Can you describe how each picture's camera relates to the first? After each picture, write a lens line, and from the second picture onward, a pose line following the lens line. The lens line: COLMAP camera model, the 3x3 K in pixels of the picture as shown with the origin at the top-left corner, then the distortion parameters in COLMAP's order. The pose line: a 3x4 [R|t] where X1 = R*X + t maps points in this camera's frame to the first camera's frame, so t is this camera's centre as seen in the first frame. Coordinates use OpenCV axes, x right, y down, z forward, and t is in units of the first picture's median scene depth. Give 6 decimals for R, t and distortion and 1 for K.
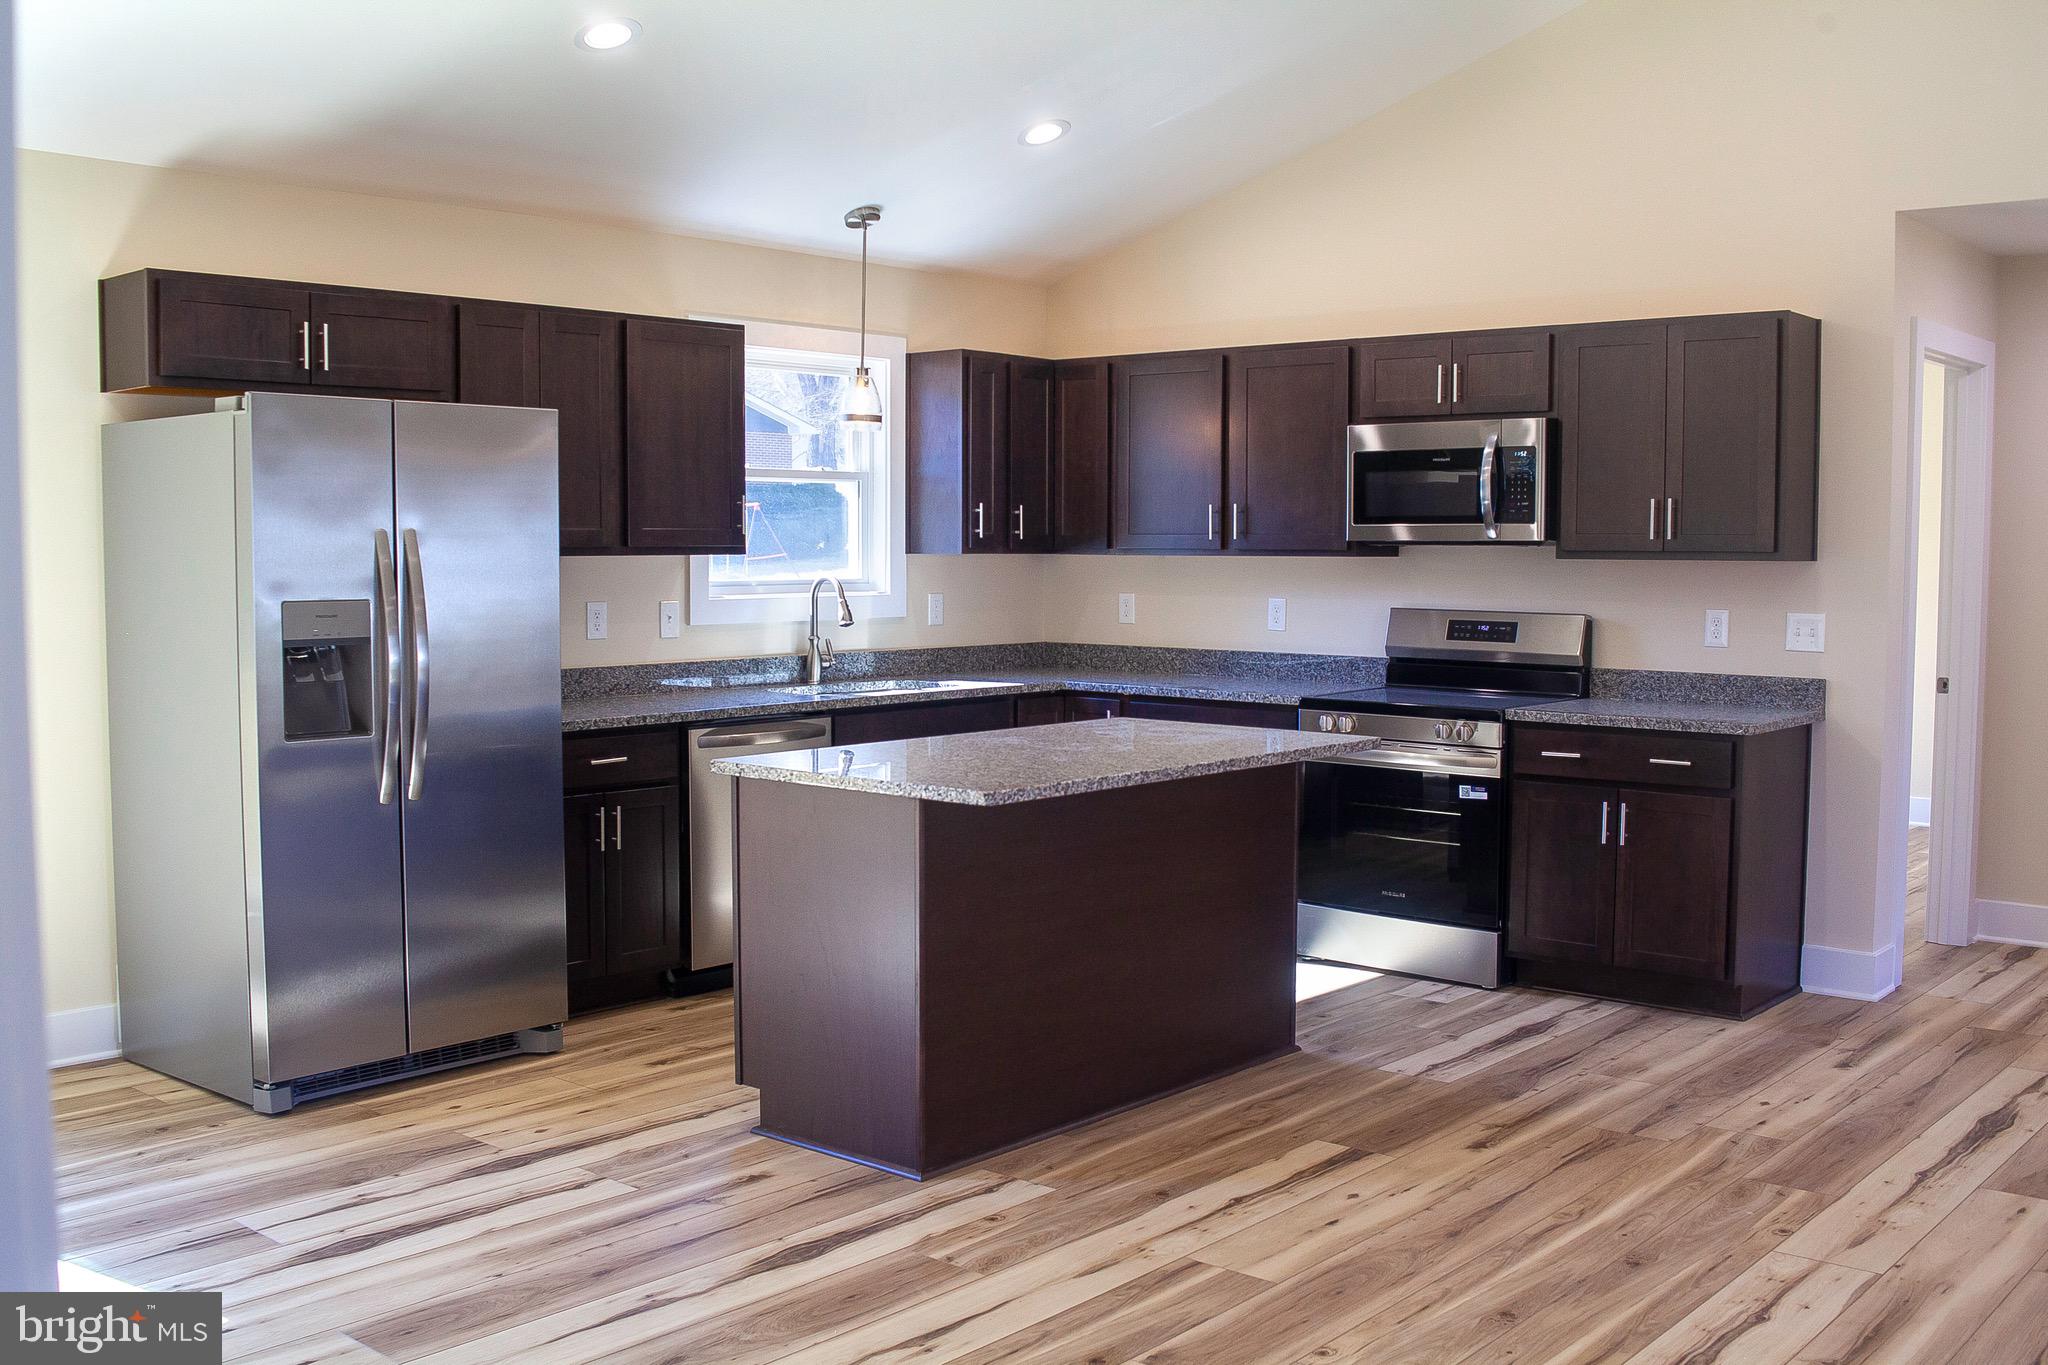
lens RADIAL K [[2009.4, 0, 980.3], [0, 2009.4, 685.7], [0, 0, 1]] dist [-0.112307, 0.015469]
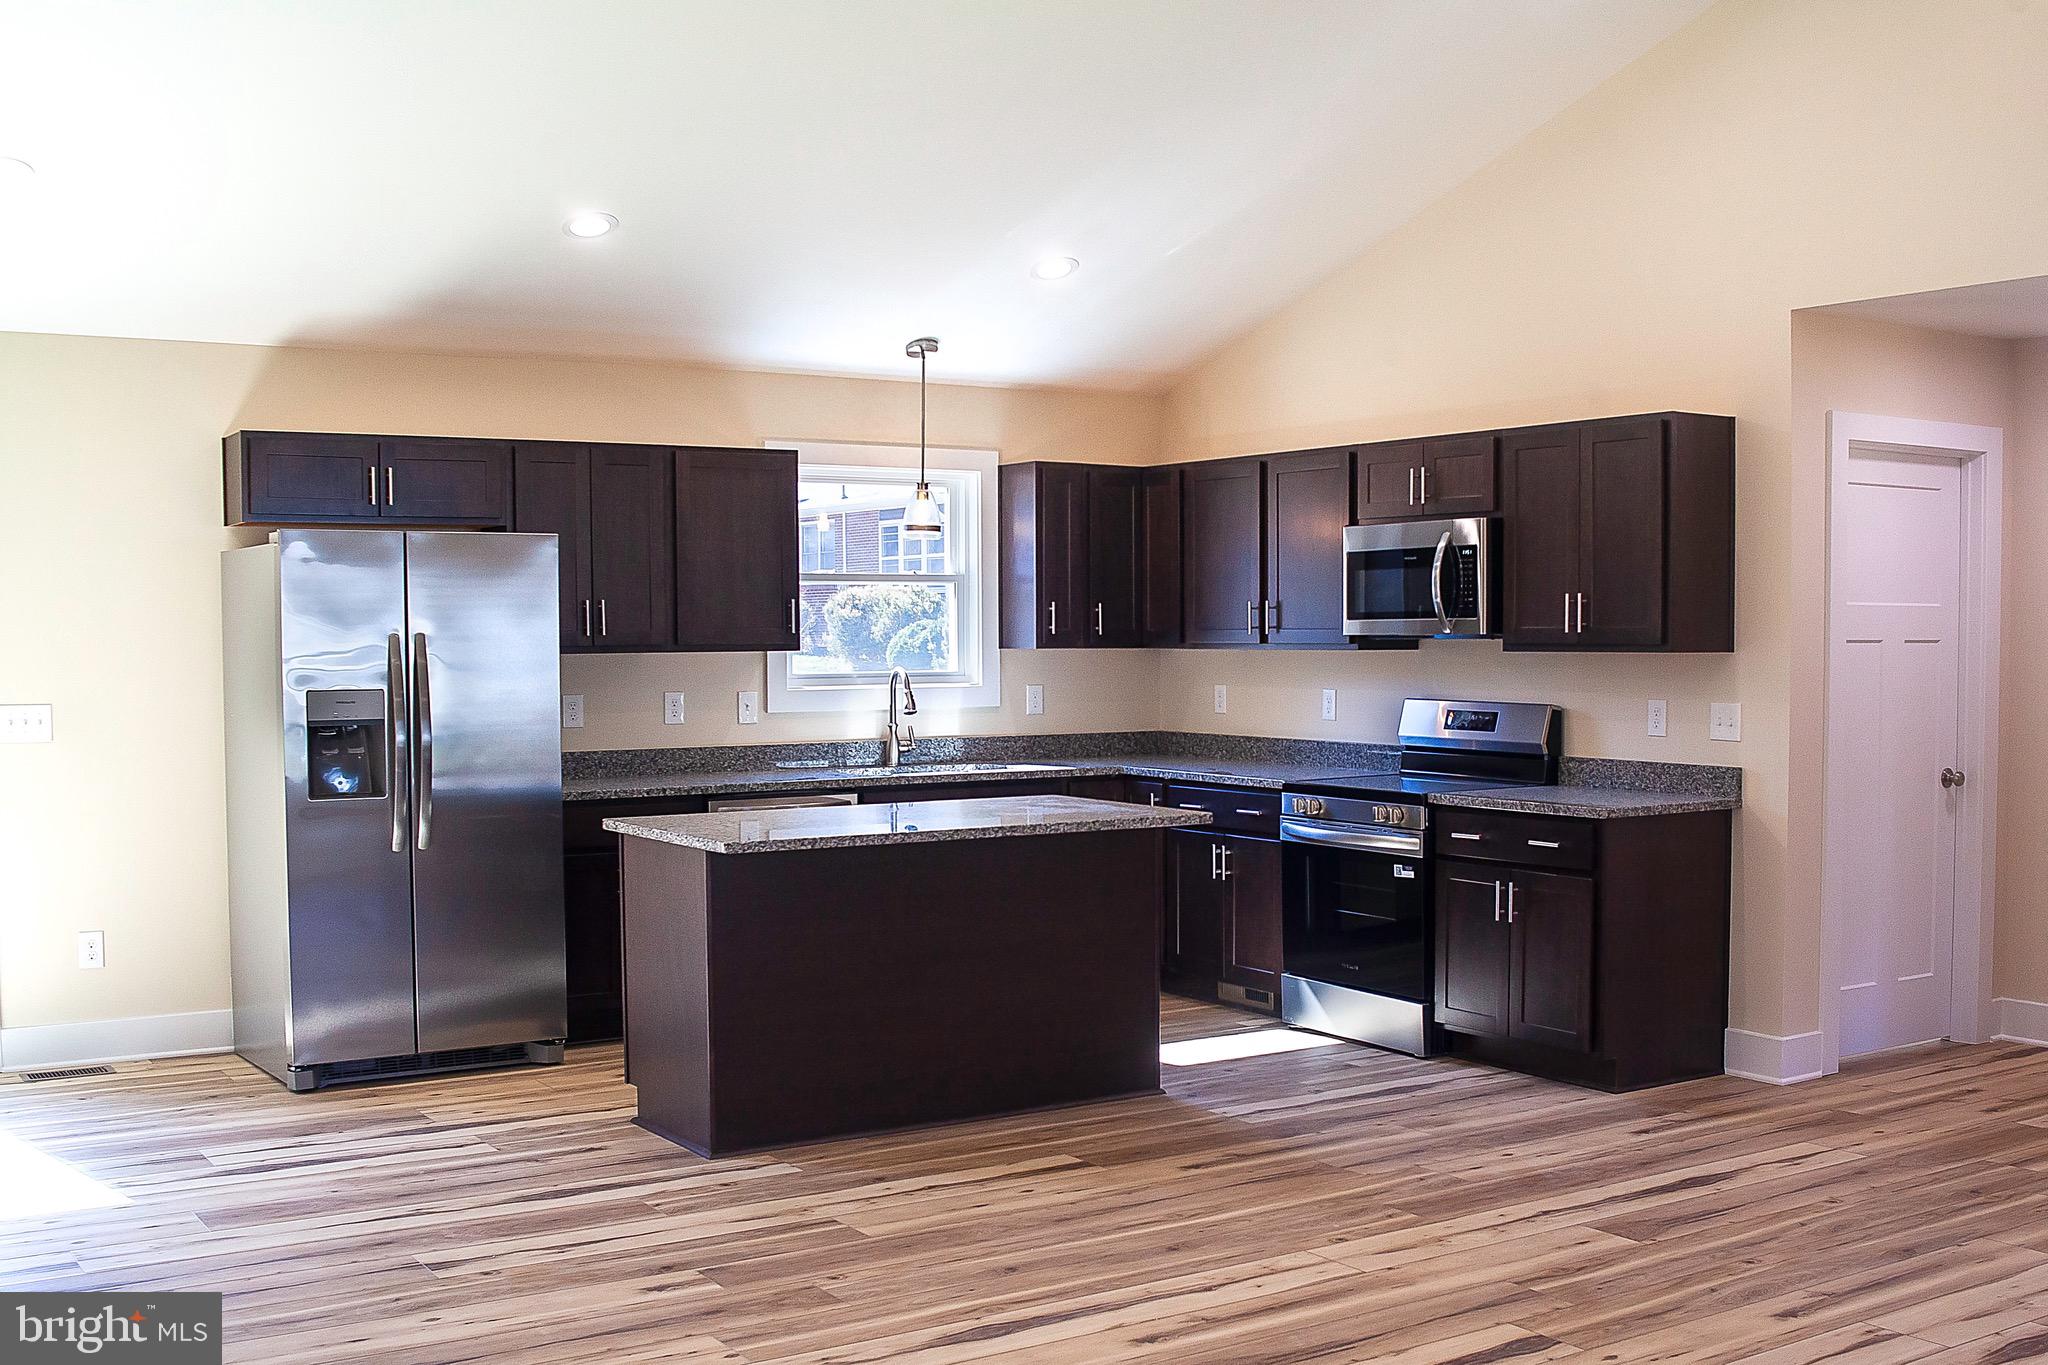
lens RADIAL K [[2238.9, 0, 1082.5], [0, 2238.9, 749.5], [0, 0, 1]] dist [-0.112554, 0.016897]
pose [[0.965975, 0.007832, -0.258516, 0.393786], [-0.012310, 0.999801, -0.015707, 0.009368], [0.258341, 0.018355, 0.965879, -0.198765]]
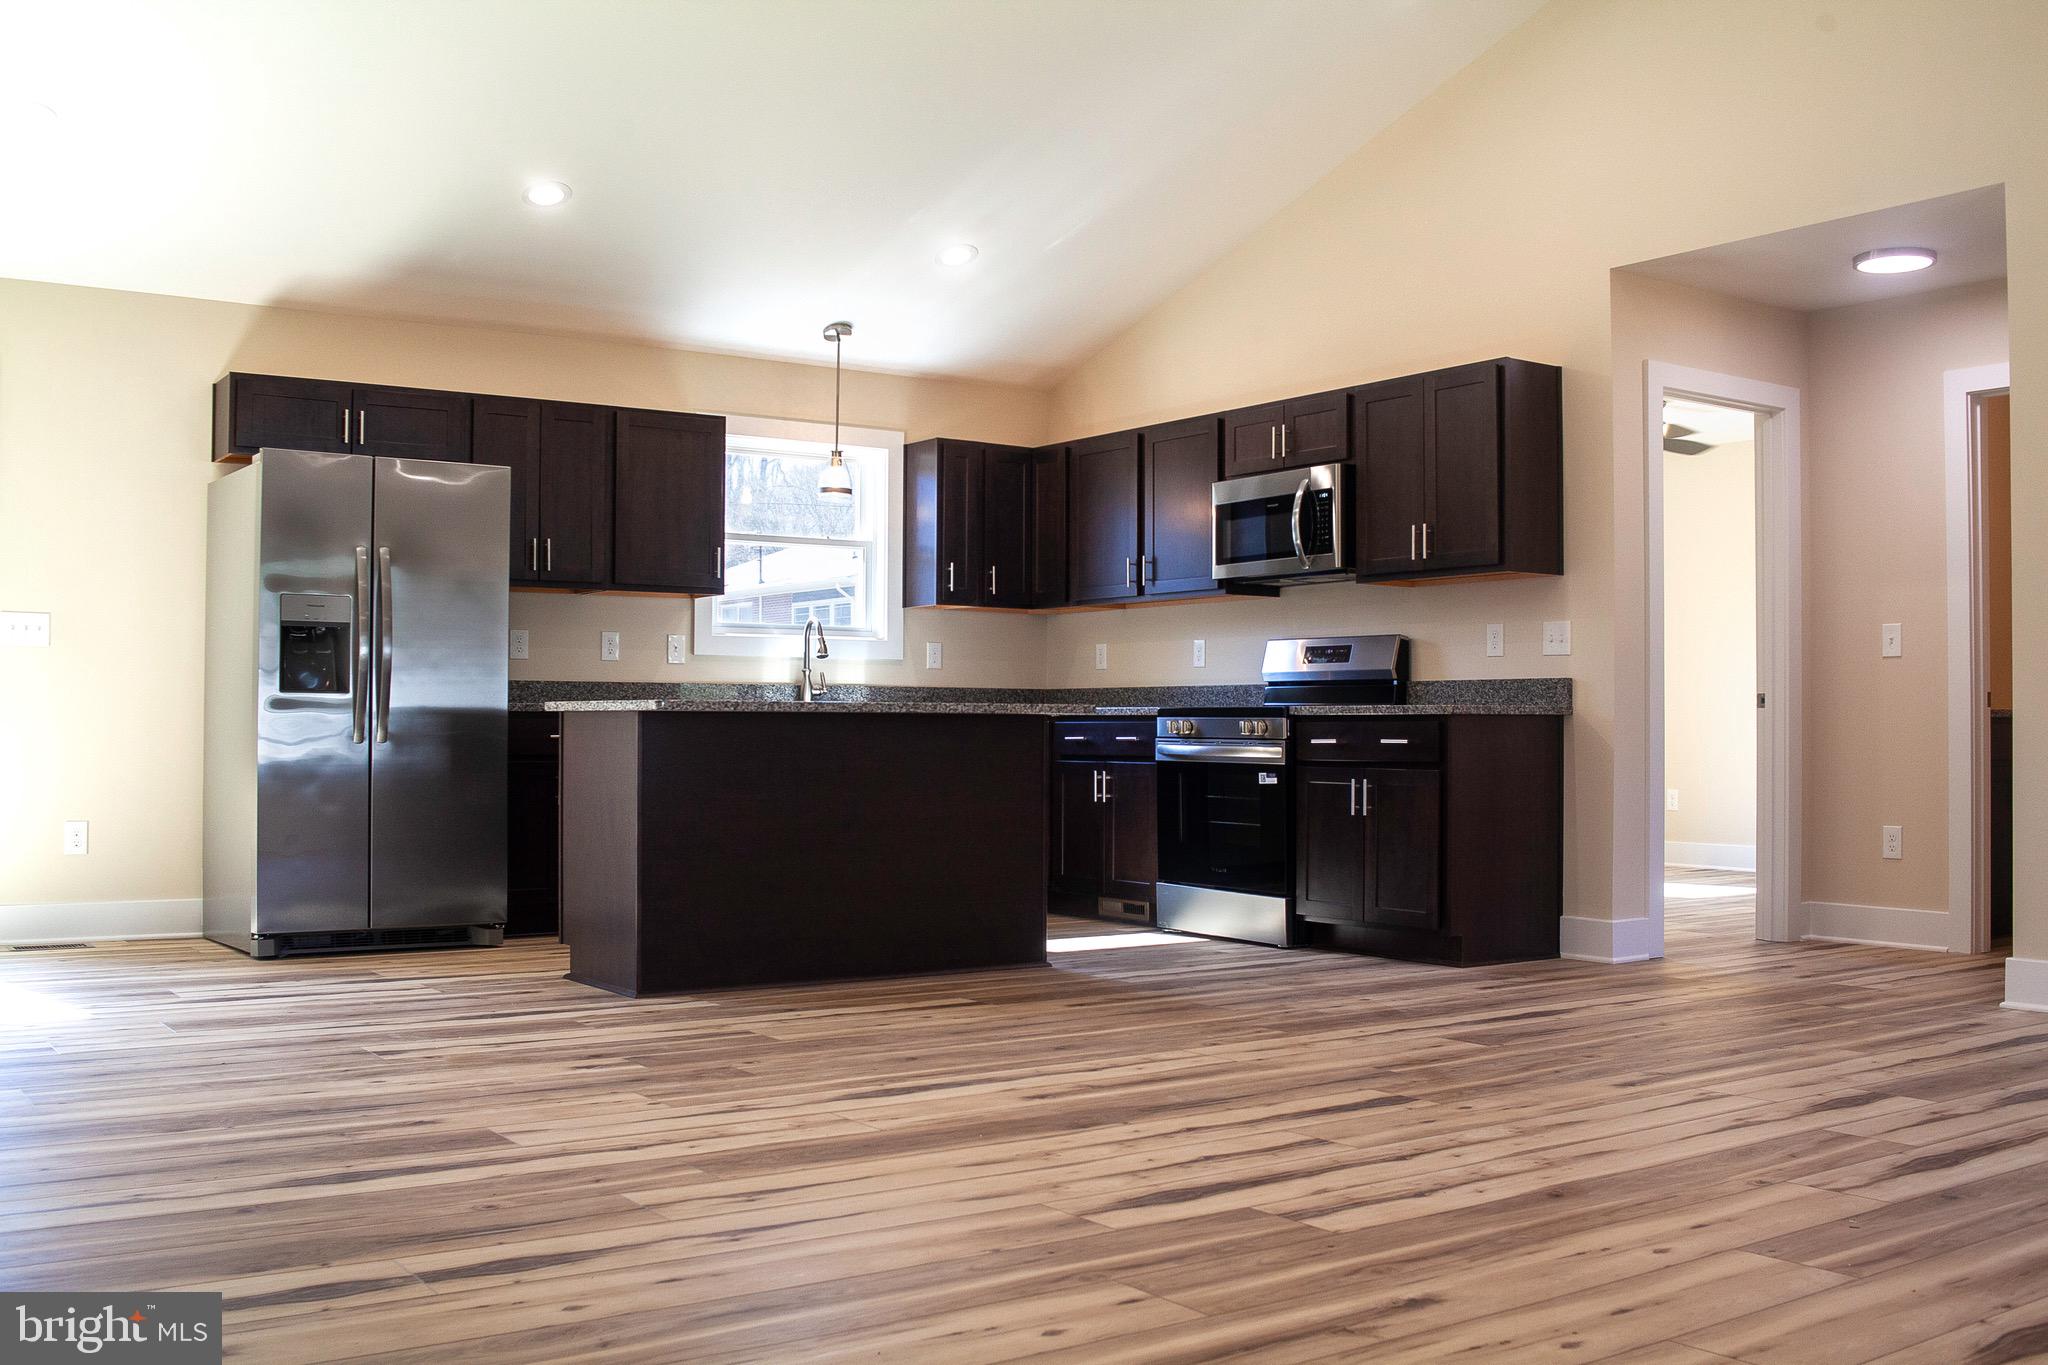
lens RADIAL K [[2009.4, 0, 980.3], [0, 2009.4, 685.7], [0, 0, 1]] dist [-0.112307, 0.015469]
pose [[0.967026, -0.003290, -0.254657, 0.389219], [-0.020807, 0.995553, -0.091871, 0.112699], [0.253826, 0.094141, 0.962658, -0.189233]]
